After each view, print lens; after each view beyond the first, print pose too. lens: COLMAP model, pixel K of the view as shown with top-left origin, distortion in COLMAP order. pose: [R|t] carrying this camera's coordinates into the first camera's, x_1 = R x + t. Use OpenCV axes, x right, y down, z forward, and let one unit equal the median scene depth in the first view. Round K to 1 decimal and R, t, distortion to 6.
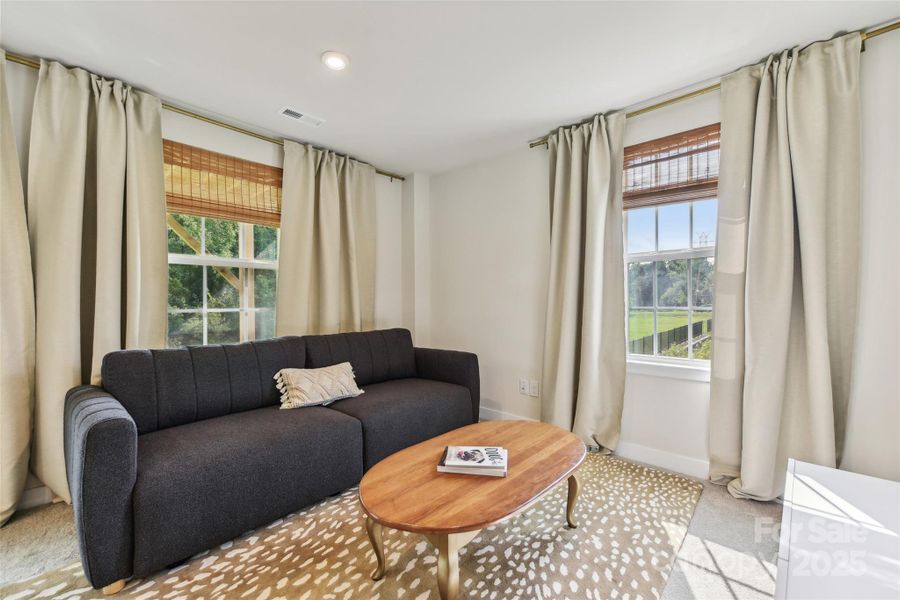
lens RADIAL K [[373.7, 0, 453.7], [0, 373.7, 298.2], [0, 0, 1]] dist [-0.000372, 0.000152]
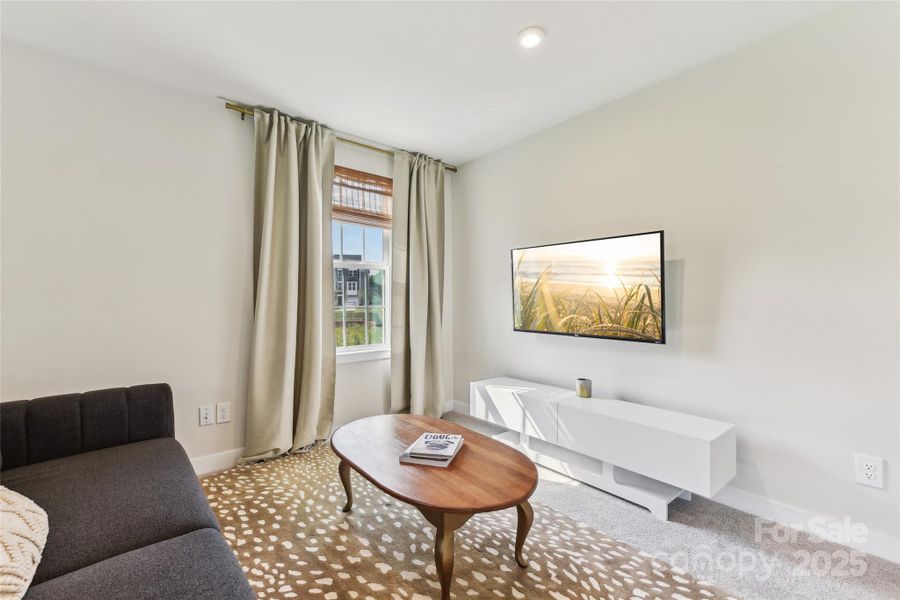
lens RADIAL K [[373.7, 0, 454.0], [0, 373.7, 302.7], [0, 0, 1]] dist [-0.000372, 0.000152]
pose [[0.124531, -0.002399, 0.992213, -0.651809], [0.001420, 0.999996, 0.002240, 0.009866], [-0.992215, 0.001130, 0.124534, 0.533999]]
